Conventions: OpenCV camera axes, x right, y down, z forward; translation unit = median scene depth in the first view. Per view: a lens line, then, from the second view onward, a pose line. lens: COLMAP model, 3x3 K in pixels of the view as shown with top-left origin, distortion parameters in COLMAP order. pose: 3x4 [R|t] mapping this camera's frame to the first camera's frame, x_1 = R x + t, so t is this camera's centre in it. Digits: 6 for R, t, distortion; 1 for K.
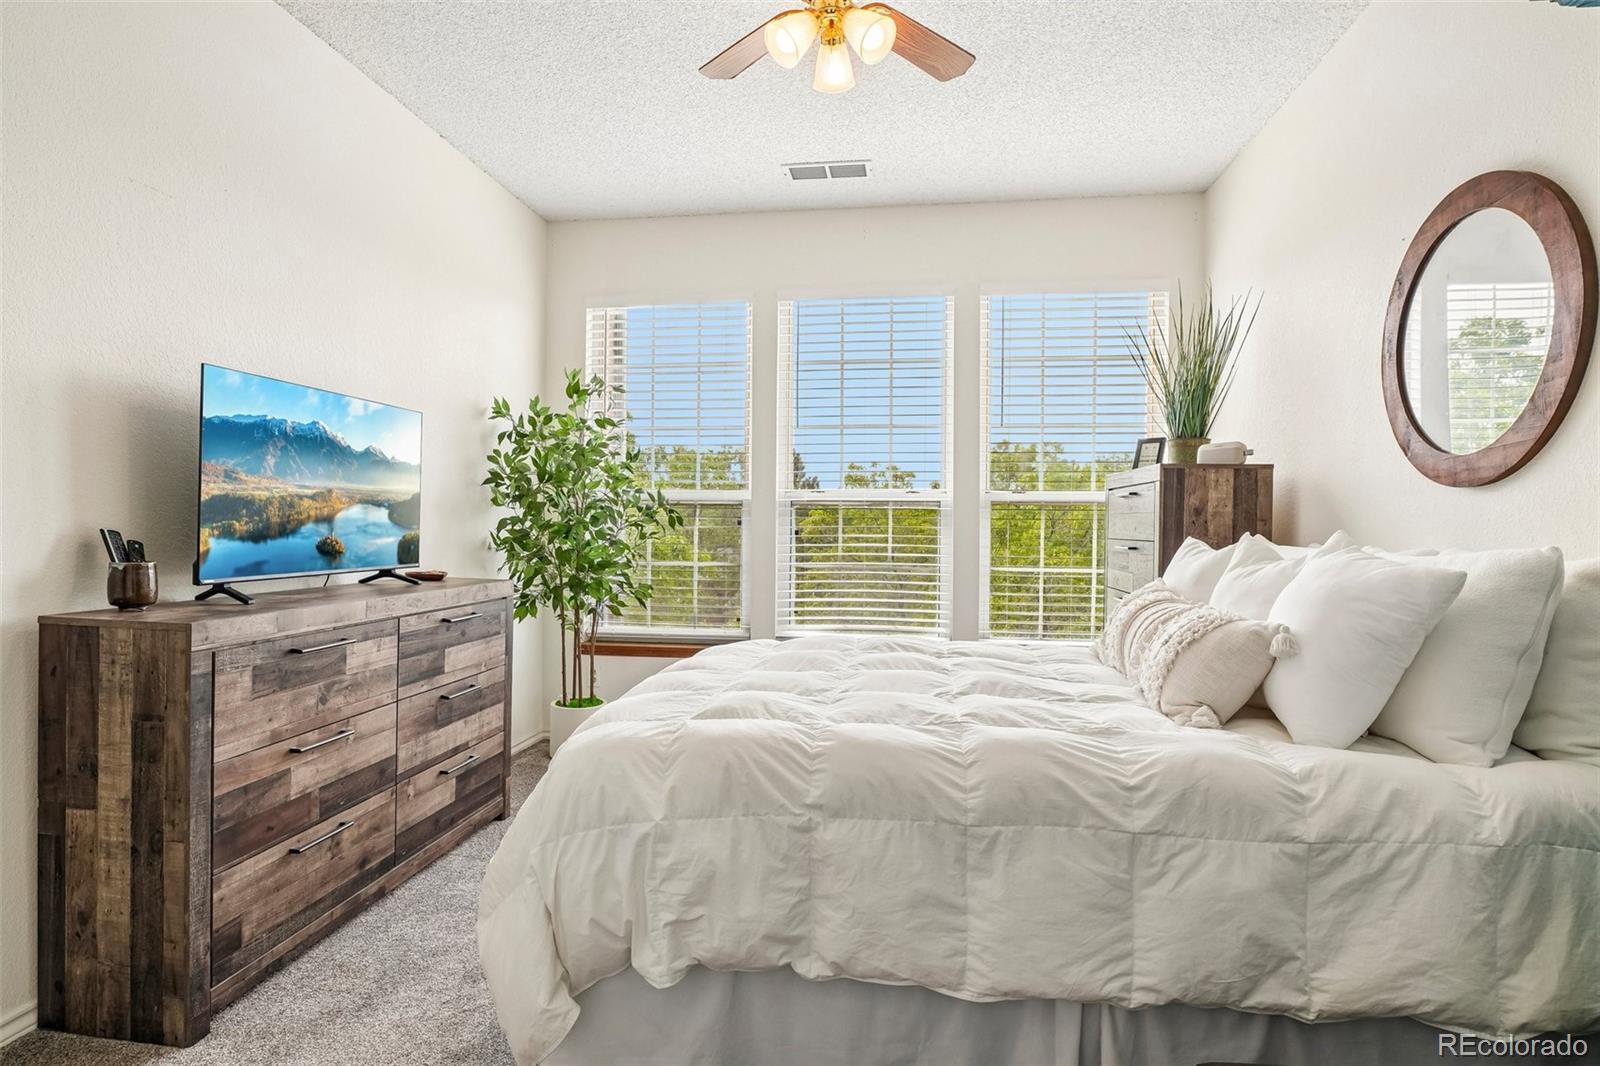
lens RADIAL K [[860.7, 0, 800.0], [0, 860.7, 533.0], [0, 0, 1]] dist [-0.035514, 0.009138]
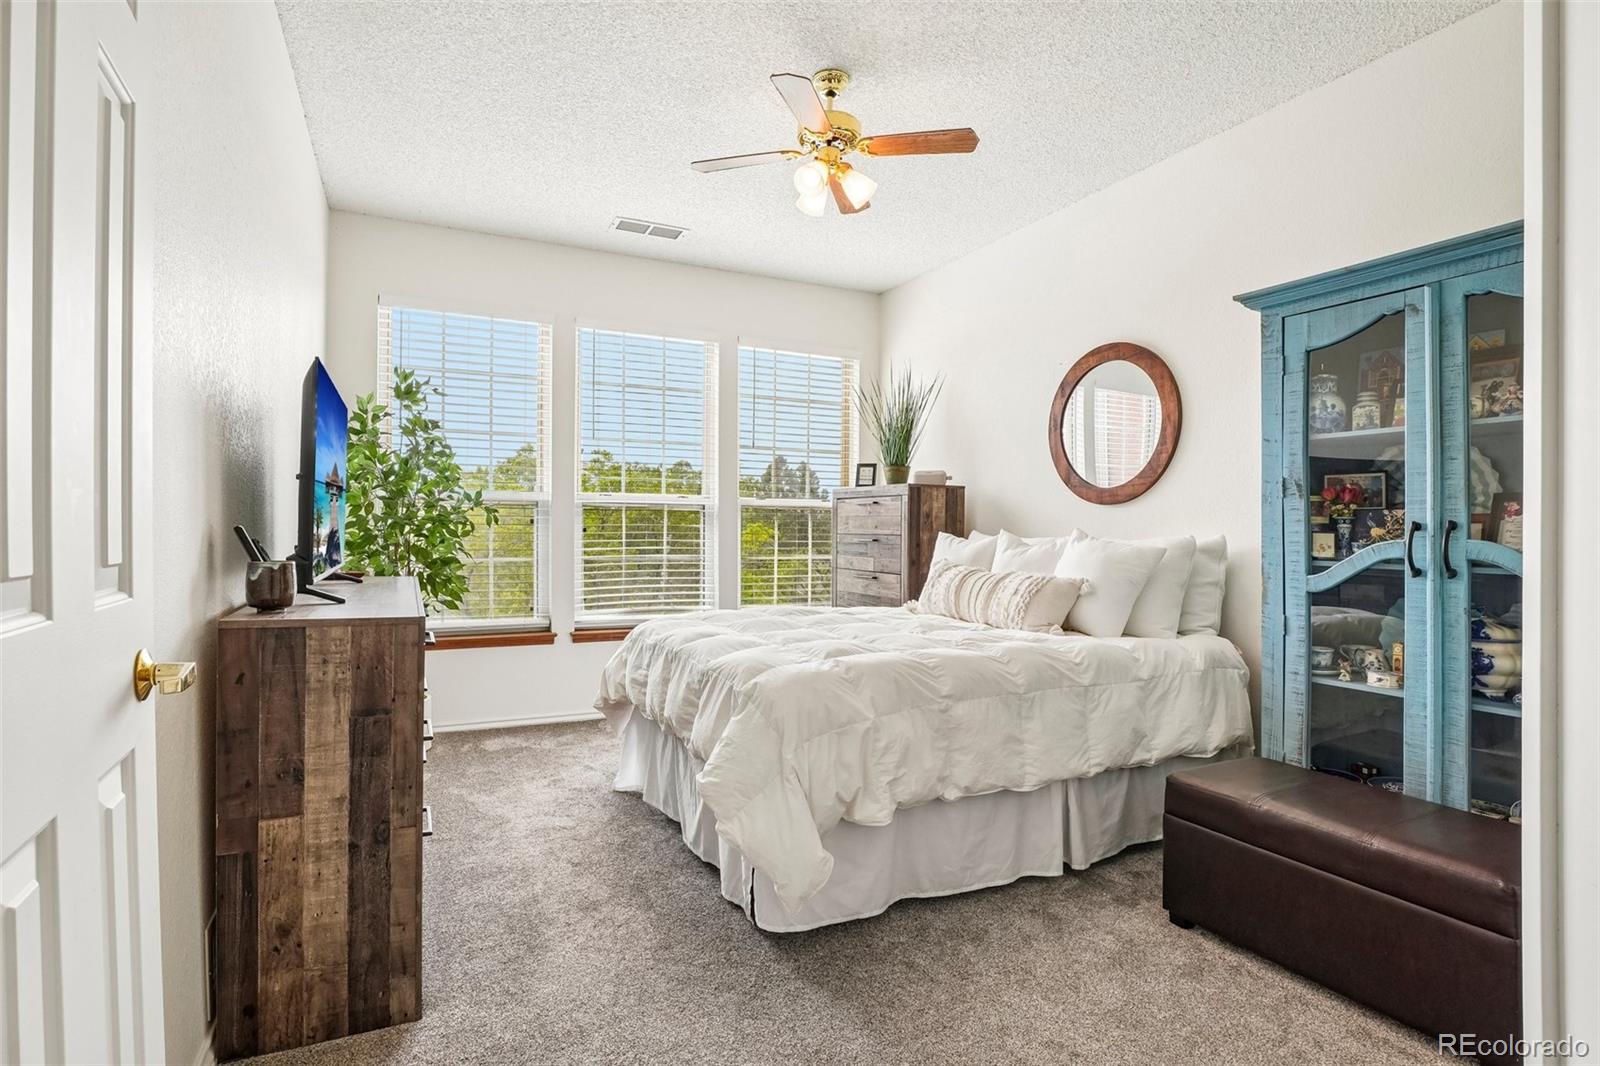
lens RADIAL K [[789.7, 0, 799.6], [0, 789.7, 538.6], [0, 0, 1]] dist [-0.046351, 0.011121]
pose [[0.824263, -0.008421, 0.566144, -0.870240], [0.002966, 0.999940, 0.010555, 0.001294], [-0.566199, -0.007021, 0.824239, -0.060577]]
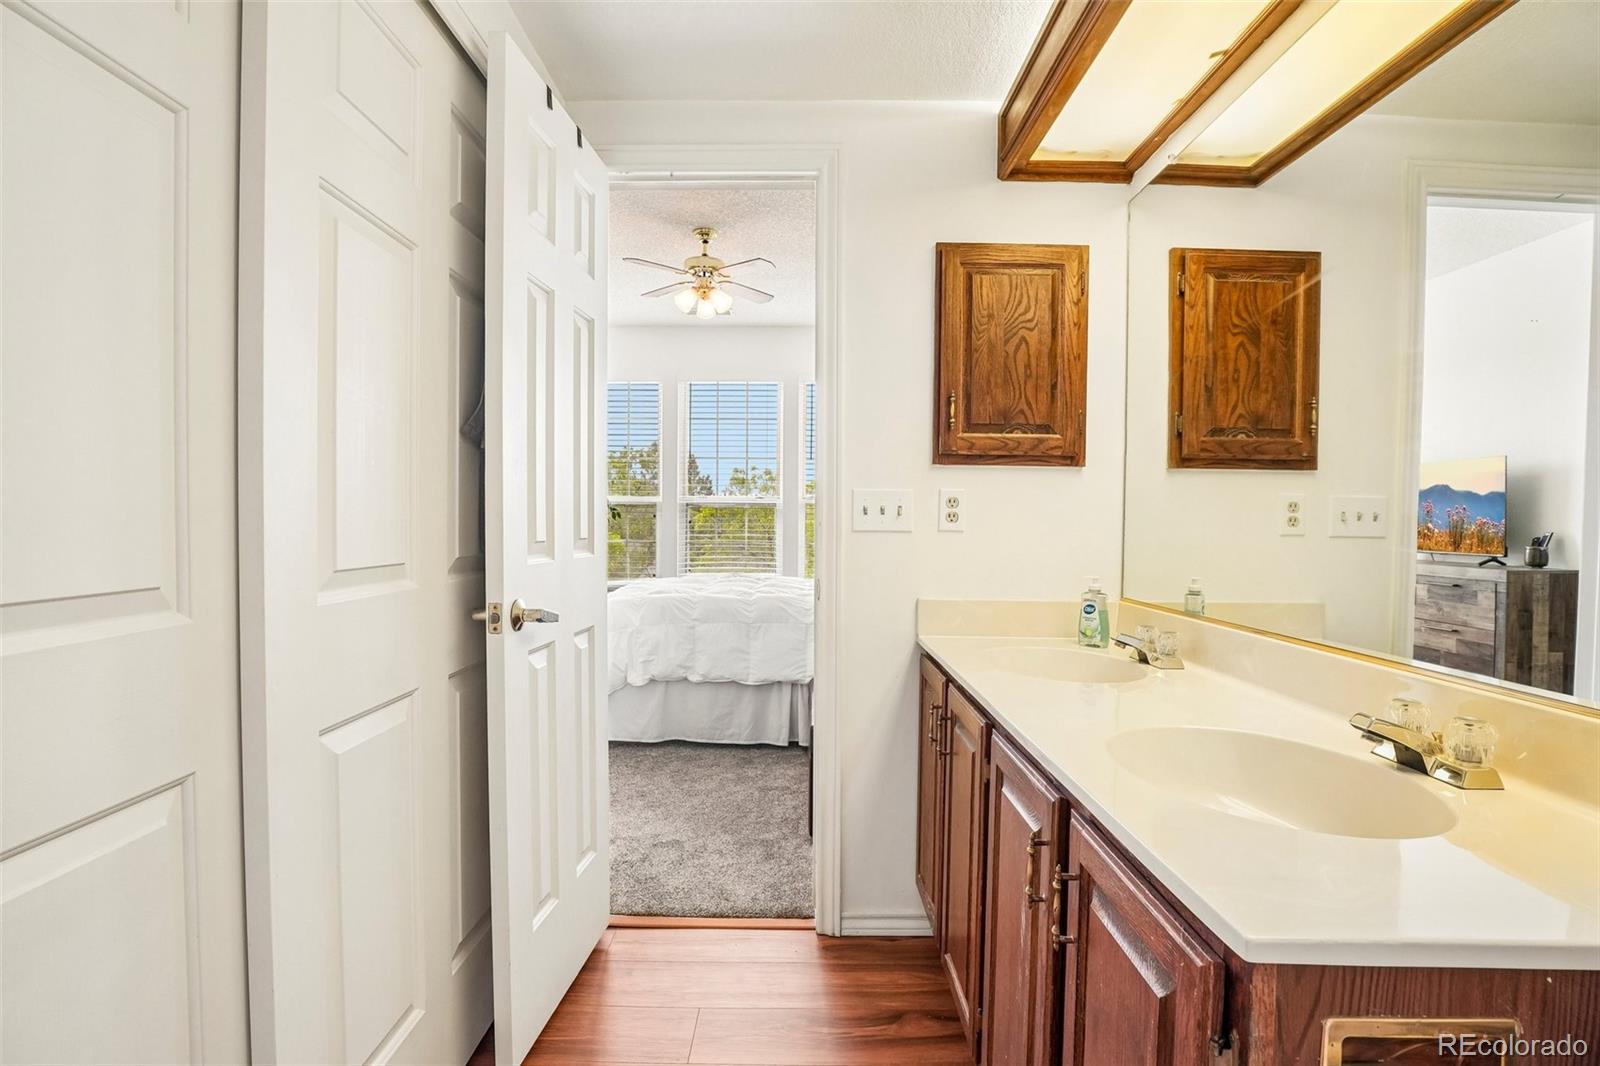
lens RADIAL K [[789.7, 0, 799.6], [0, 789.7, 538.6], [0, 0, 1]] dist [-0.046351, 0.011121]
pose [[0.991289, -0.002589, 0.131682, 0.012746], [0.000473, 0.999870, 0.016096, 0.015852], [-0.131706, -0.015893, 0.991161, -1.260261]]
